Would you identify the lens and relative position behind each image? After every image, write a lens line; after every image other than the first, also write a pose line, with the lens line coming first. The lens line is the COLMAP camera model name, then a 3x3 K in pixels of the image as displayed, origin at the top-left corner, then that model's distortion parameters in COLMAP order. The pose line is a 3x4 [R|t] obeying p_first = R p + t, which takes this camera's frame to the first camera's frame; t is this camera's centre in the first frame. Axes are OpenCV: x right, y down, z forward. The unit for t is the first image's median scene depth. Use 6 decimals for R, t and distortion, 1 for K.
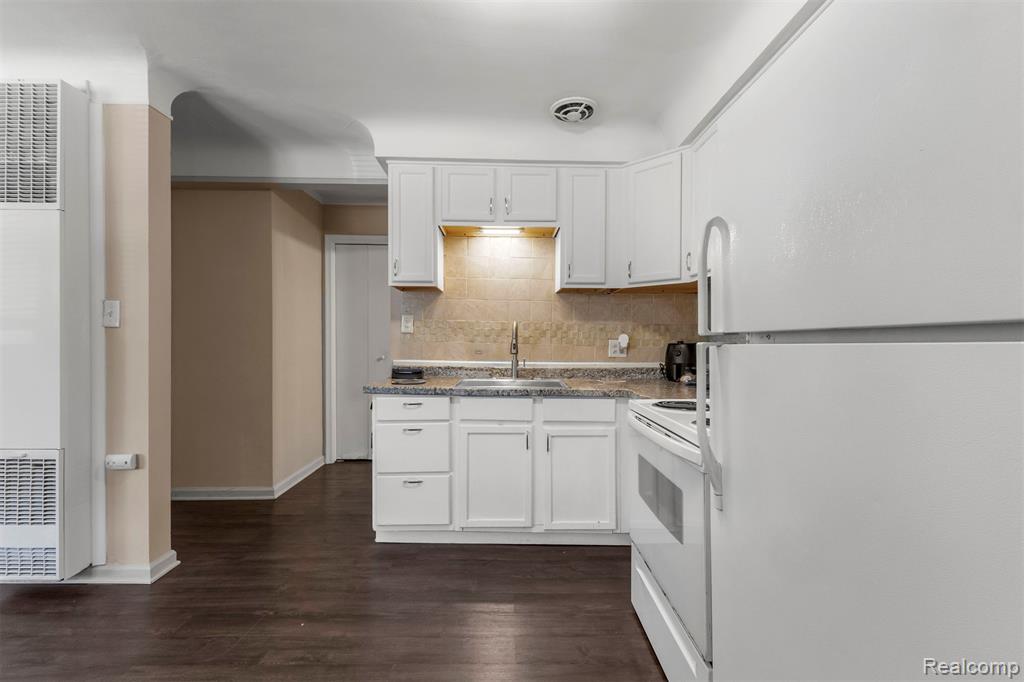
lens RADIAL K [[440.6, 0, 512.0], [0, 440.6, 341.0], [0, 0, 1]] dist [0.009091, -0.000182]
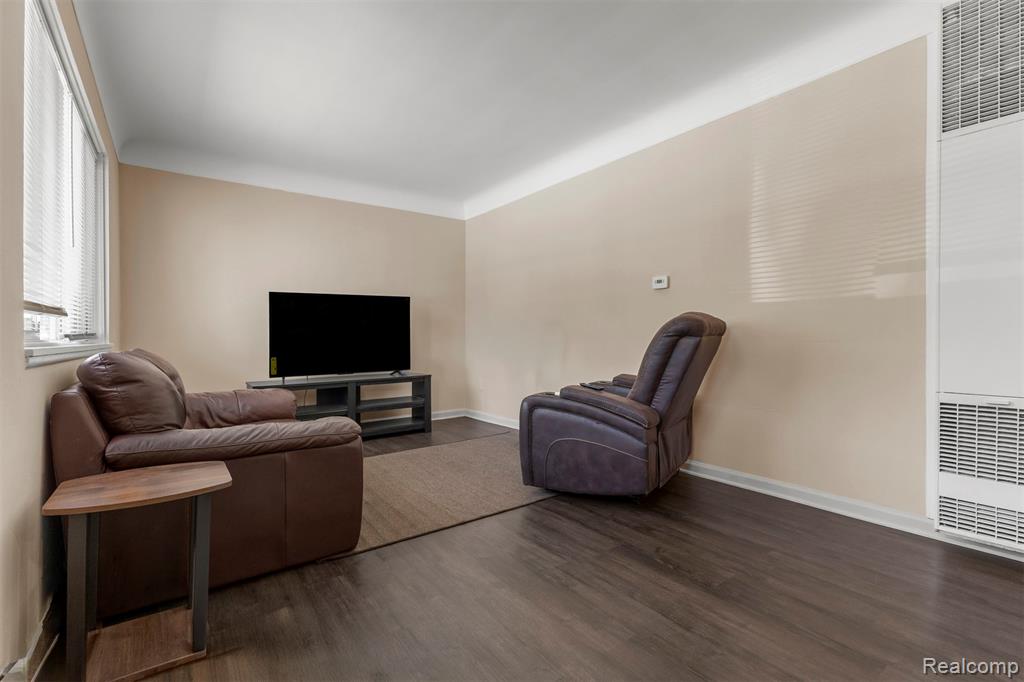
lens RADIAL K [[440.6, 0, 512.0], [0, 440.6, 341.0], [0, 0, 1]] dist [0.009091, -0.000182]
pose [[0.578901, -0.001880, -0.815396, -0.678128], [0.004229, 0.999991, 0.000697, 0.093377], [0.815387, -0.003851, 0.578903, -0.205793]]
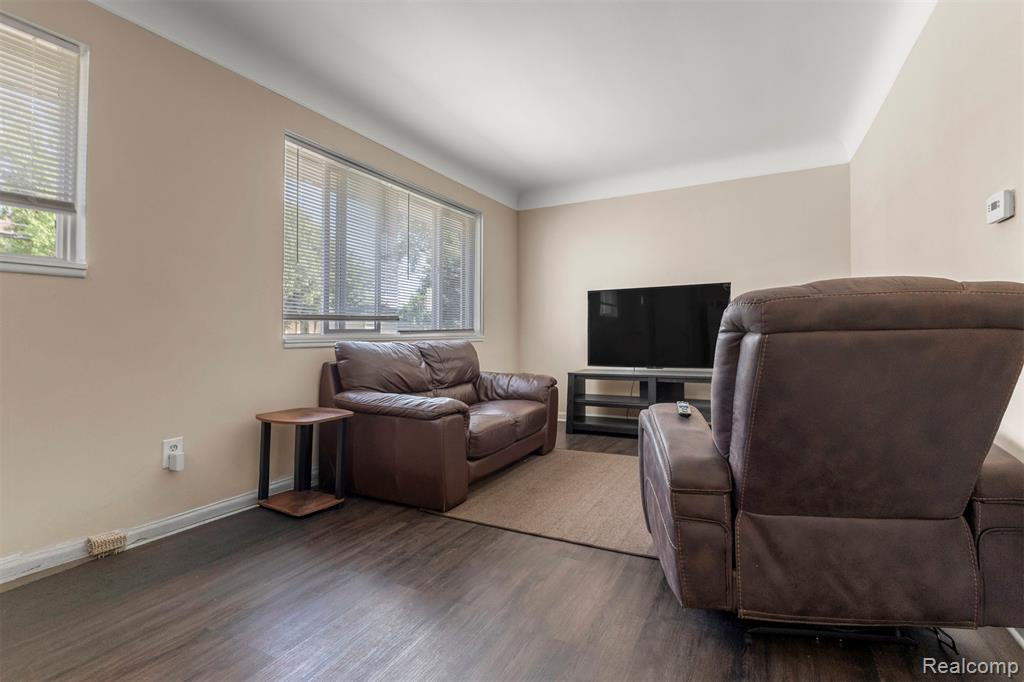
lens RADIAL K [[465.9, 0, 540.7], [0, 465.9, 321.3], [0, 0, 1]] dist [0.010179, 0.000086]
pose [[-0.437758, -0.021744, -0.898830, -0.676258], [0.001653, 0.999686, -0.024989, 0.087119], [0.899092, -0.012424, -0.437584, 0.518685]]
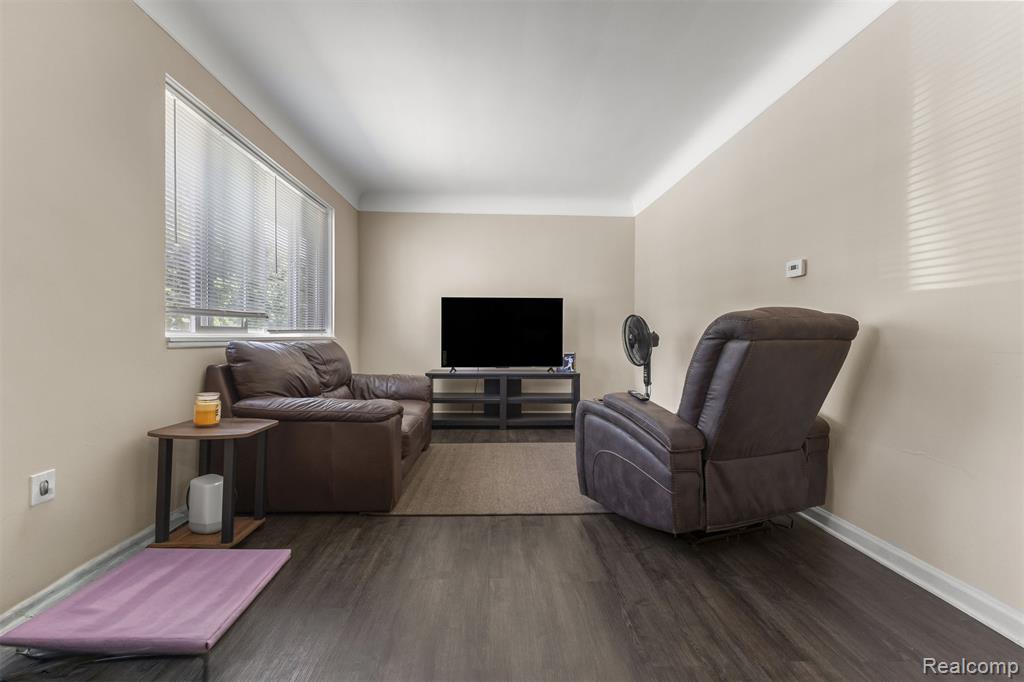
lens RADIAL K [[430.0, 0, 525.0], [0, 430.0, 337.9], [0, 0, 1]] dist [0.010268, -0.000511]
pose [[0.049402, -0.001003, -0.998778, -0.570810], [-0.018564, 0.999826, -0.001922, 0.091035], [0.998606, 0.018636, 0.049375, 0.193622]]
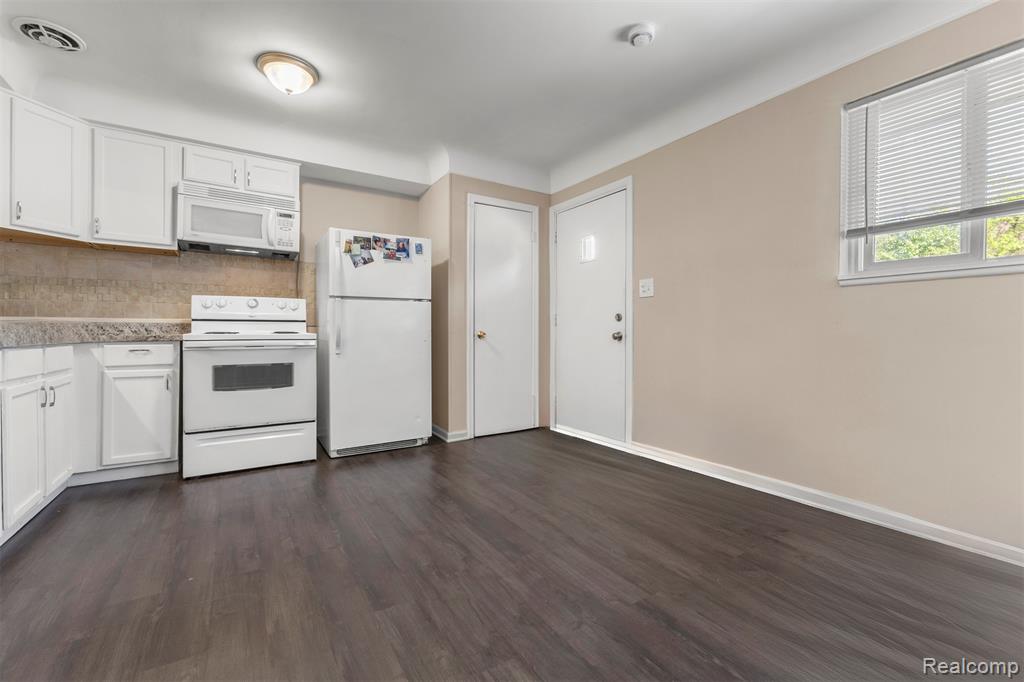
lens RADIAL K [[441.1, 0, 509.6], [0, 441.1, 333.7], [0, 0, 1]] dist [0.020381, -0.008010]
pose [[-0.515806, -0.010236, 0.856644, -1.039862], [-0.005129, 0.999948, 0.008860, 0.079613], [-0.856690, 0.000177, -0.515832, 0.594306]]
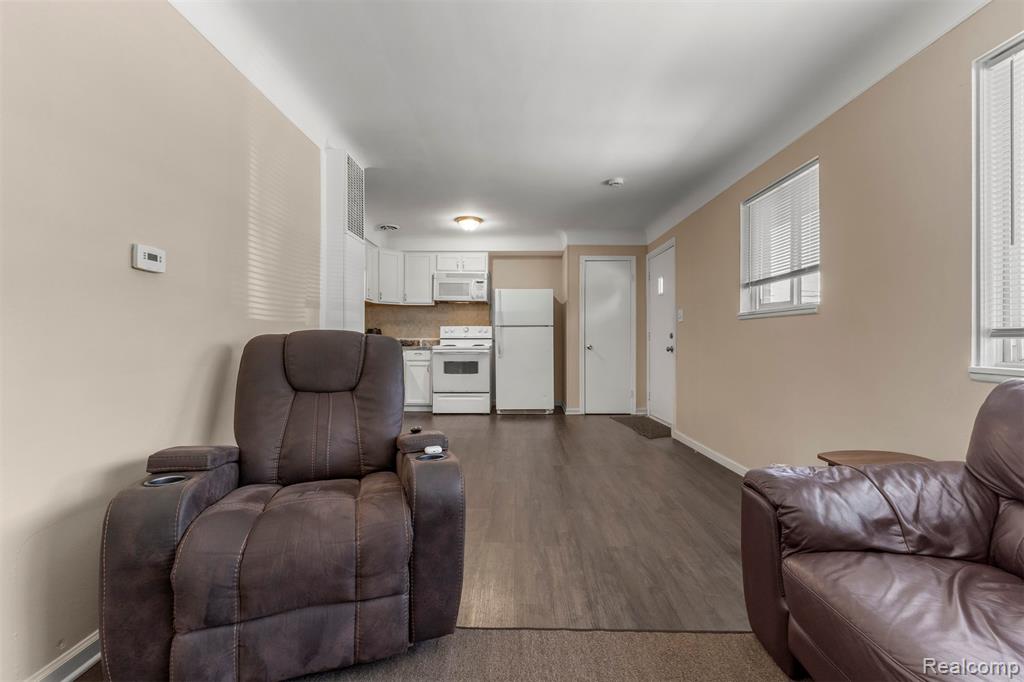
lens RADIAL K [[440.6, 0, 512.0], [0, 440.6, 341.0], [0, 0, 1]] dist [0.009091, -0.000182]
pose [[0.022596, -0.009804, 0.999697, -1.932457], [-0.000242, 0.999952, 0.009812, 0.046434], [-0.999745, -0.000463, 0.022593, 0.275409]]
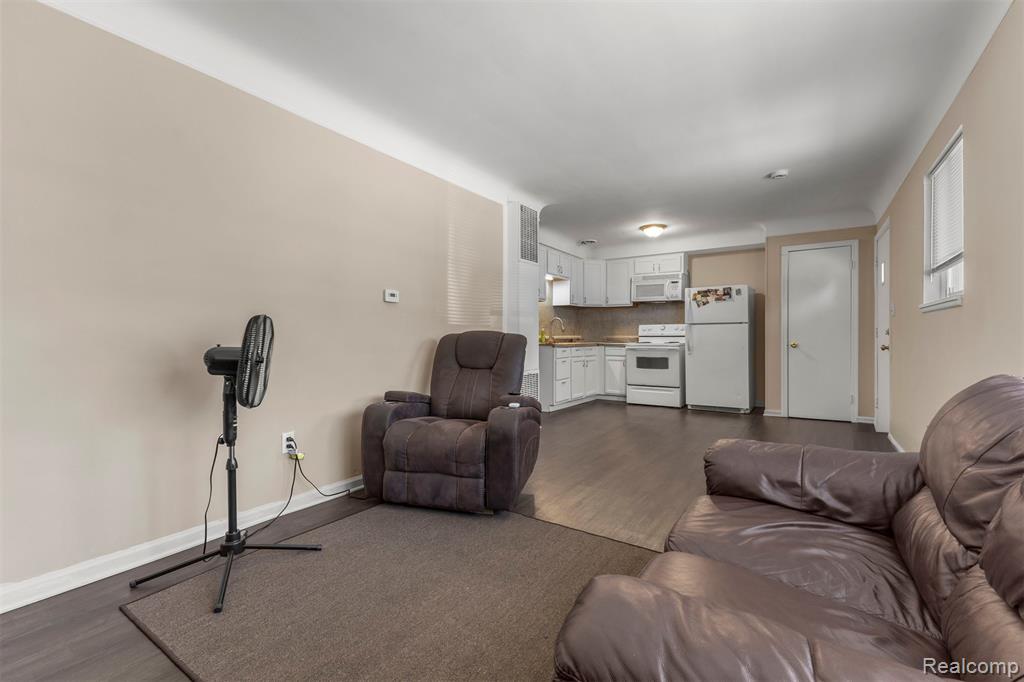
lens RADIAL K [[440.6, 0, 512.0], [0, 440.6, 341.0], [0, 0, 1]] dist [0.009091, -0.000182]
pose [[0.567614, -0.013001, 0.823192, -2.125791], [0.004788, 0.999911, 0.012490, 0.048773], [-0.823281, -0.003148, 0.567626, -0.136634]]
